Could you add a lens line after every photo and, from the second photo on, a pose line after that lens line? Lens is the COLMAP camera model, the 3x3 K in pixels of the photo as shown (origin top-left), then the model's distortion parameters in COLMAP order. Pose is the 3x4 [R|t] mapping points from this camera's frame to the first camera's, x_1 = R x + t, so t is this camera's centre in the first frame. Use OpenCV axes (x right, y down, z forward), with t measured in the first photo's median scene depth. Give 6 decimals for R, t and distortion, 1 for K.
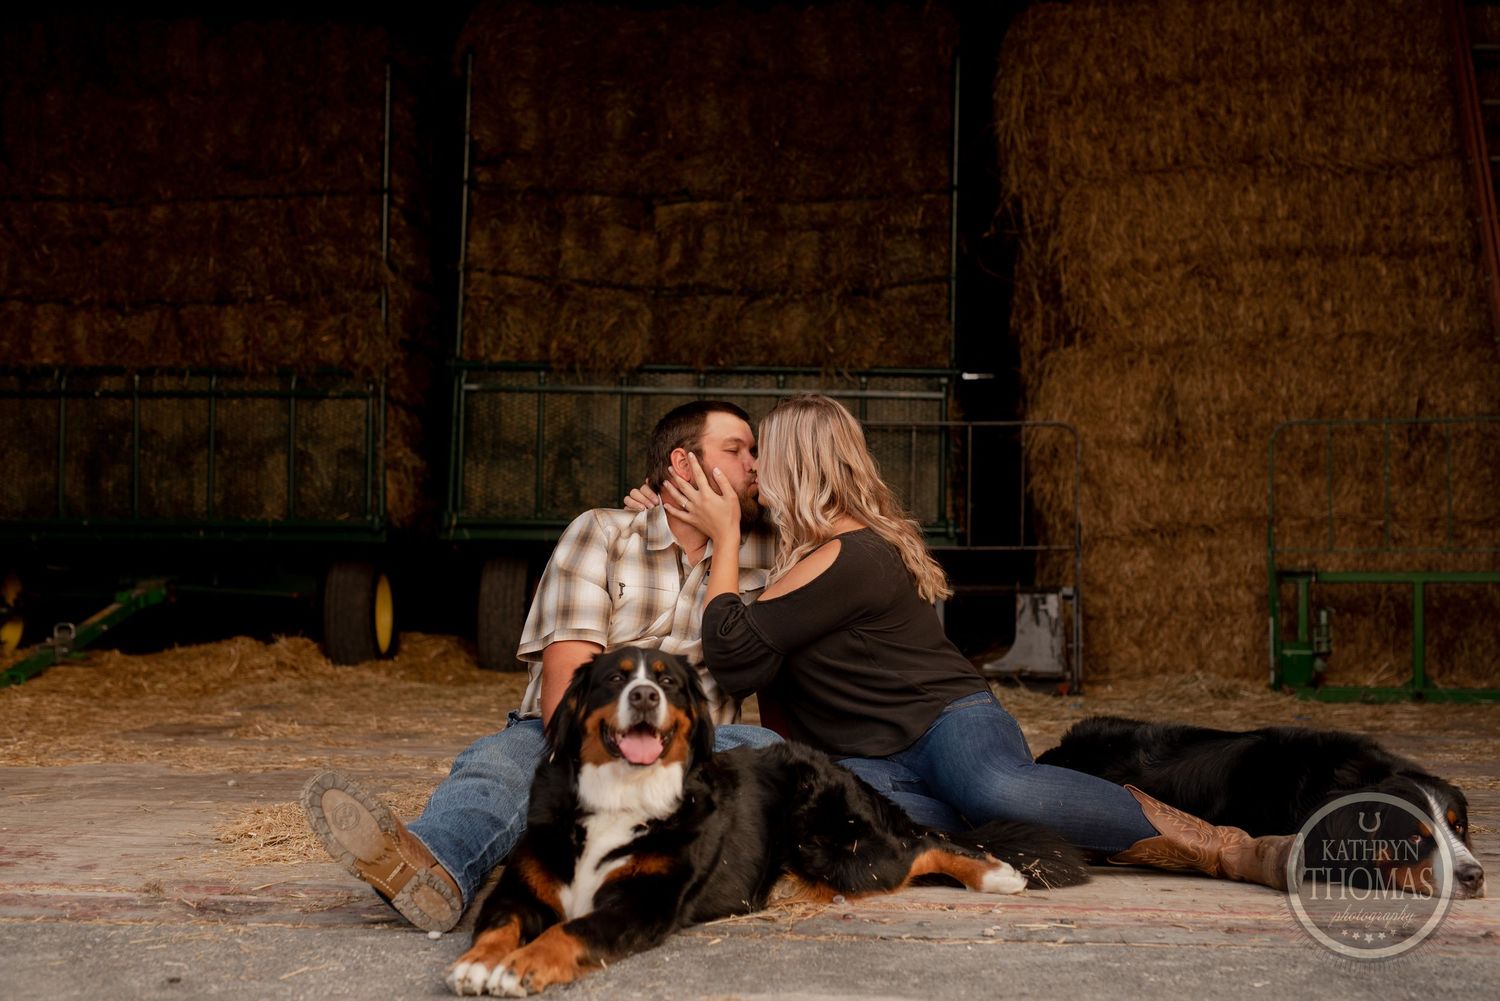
lens RADIAL K [[2101.1, 0, 785.0], [0, 2101.1, 524.0], [0, 0, 1]] dist [-0.004352, 0.057751]
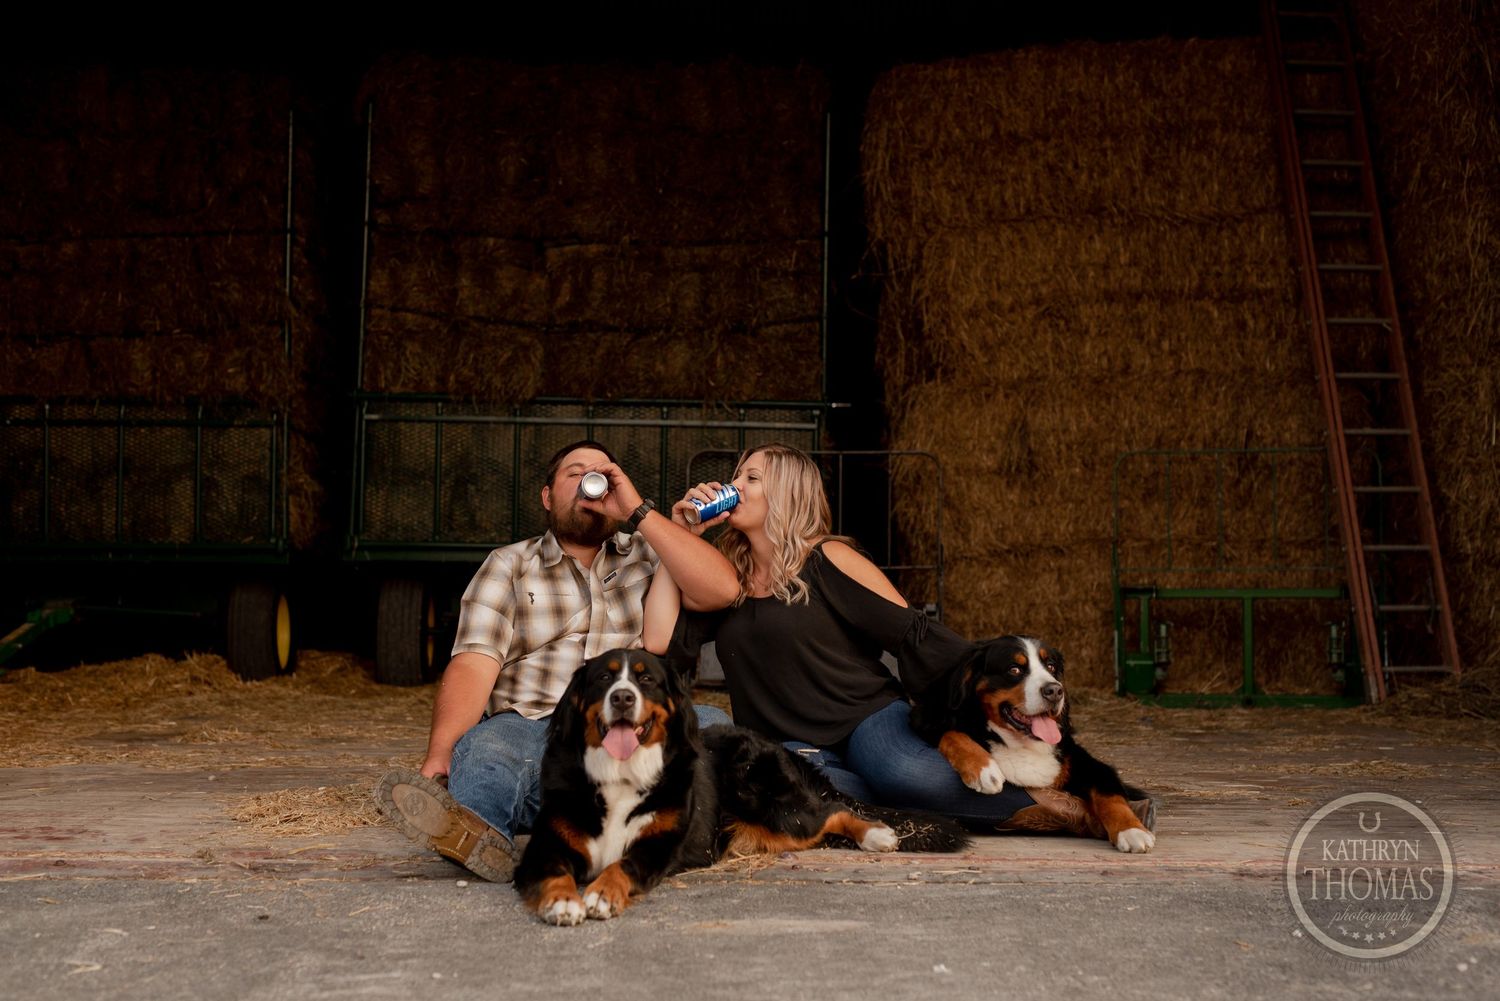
lens RADIAL K [[2095.9, 0, 797.6], [0, 2095.9, 528.9], [0, 0, 1]] dist [0.000111, 0.035670]
pose [[0.996584, -0.000838, 0.082582, -0.022618], [0.001506, 0.999967, -0.008032, 0.000102], [-0.082572, 0.008129, 0.996552, -0.069992]]
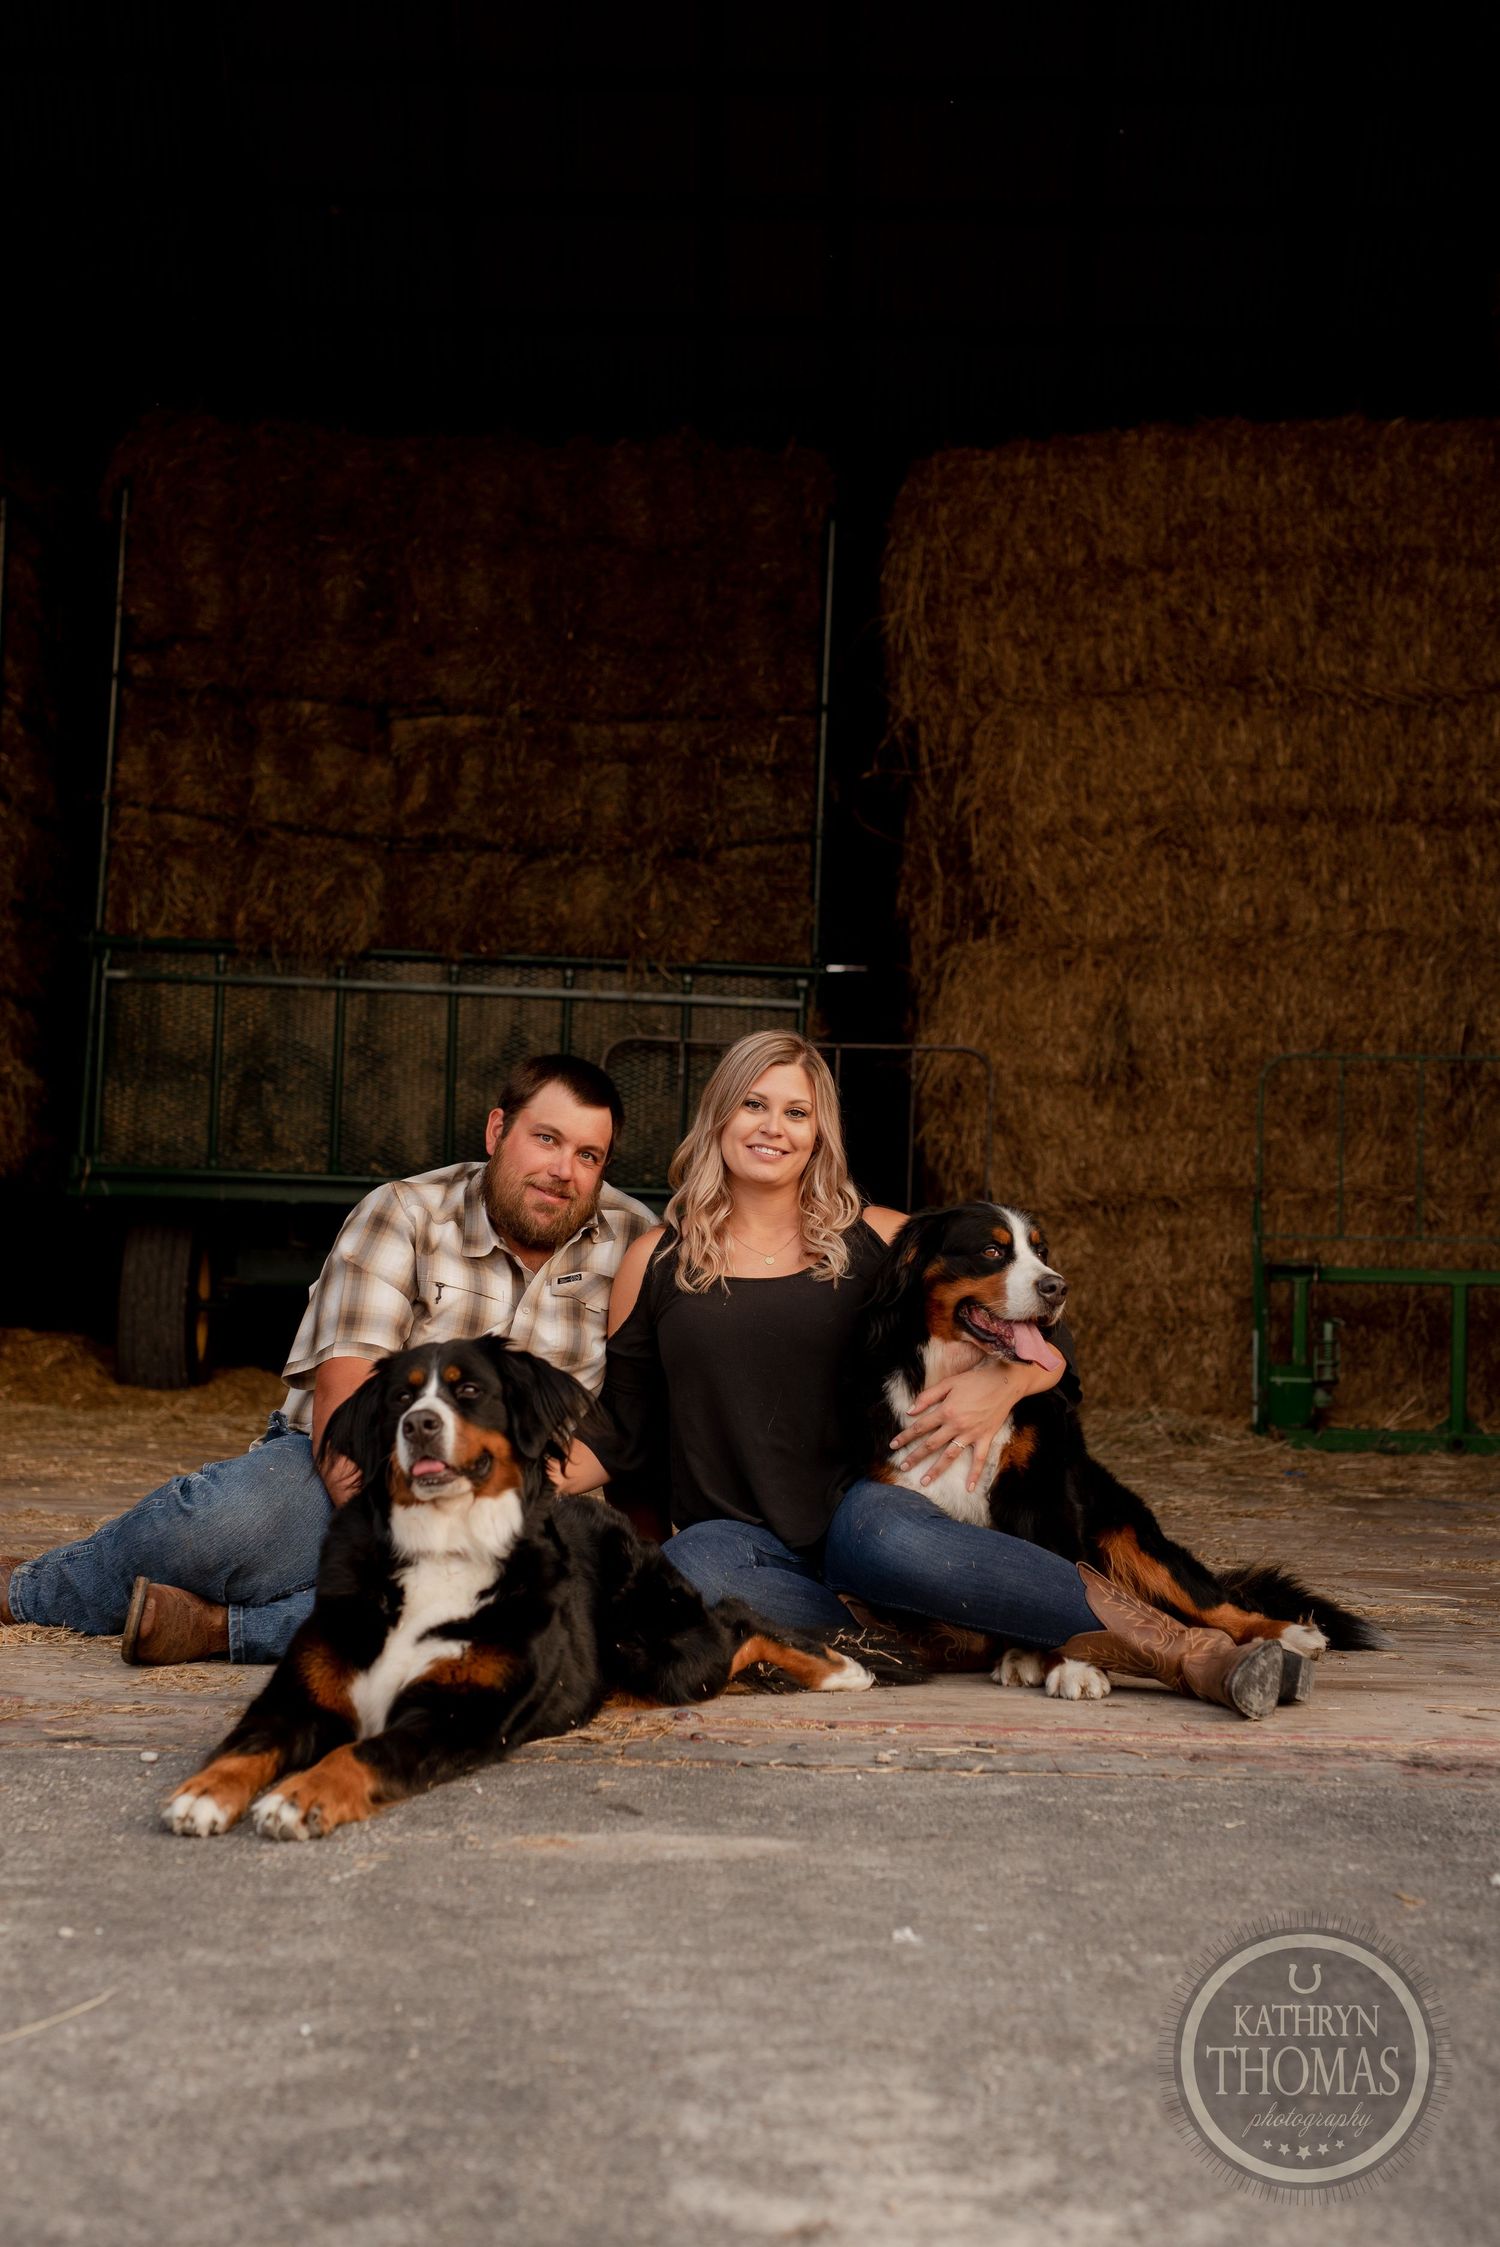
lens RADIAL K [[3139.6, 0, 800.1], [0, 3139.6, 1172.4], [0, 0, 1]] dist [0.000111, 0.035670]
pose [[0.996348, 0.021750, 0.082571, -0.010018], [-0.021854, 0.999761, 0.000357, -0.005575], [-0.082544, -0.002160, 0.996585, -0.041651]]
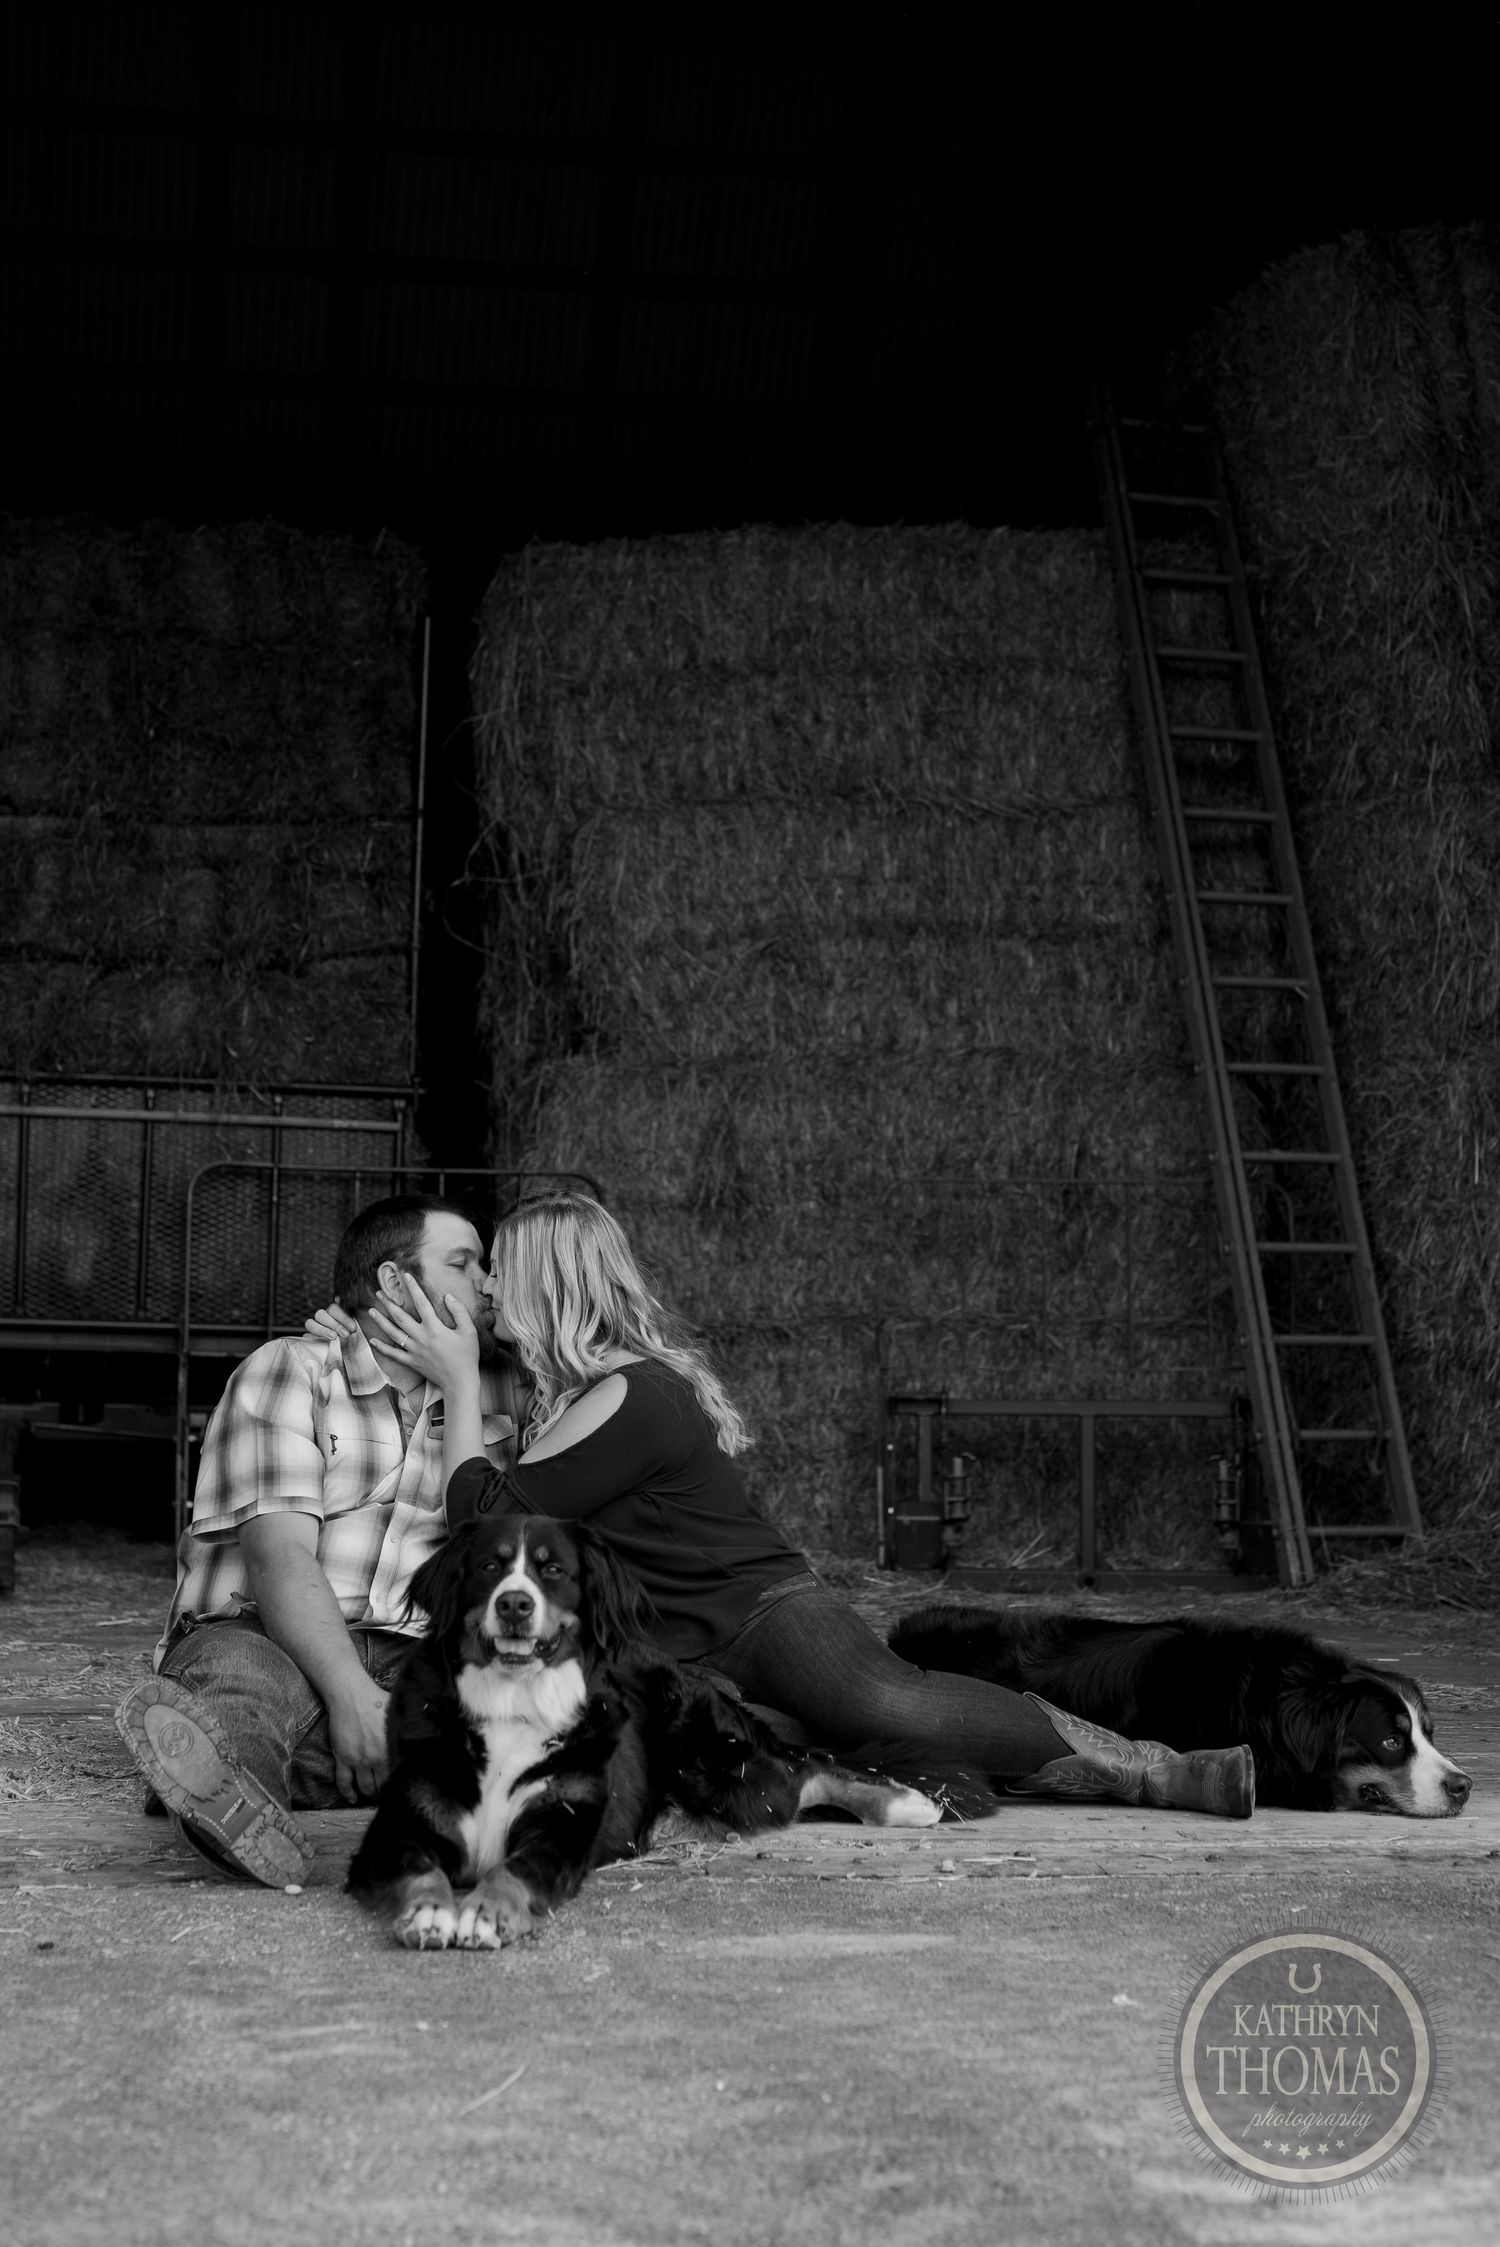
lens RADIAL K [[3609.1, 0, 749.7], [0, 3609.1, 1034.3], [0, 0, 1]] dist [-0.011611, 0.163564]
pose [[0.965068, 0.030791, 0.260183, -0.112702], [-0.012156, 0.997263, -0.072931, -0.008913], [-0.261717, 0.067221, 0.962801, -0.116604]]
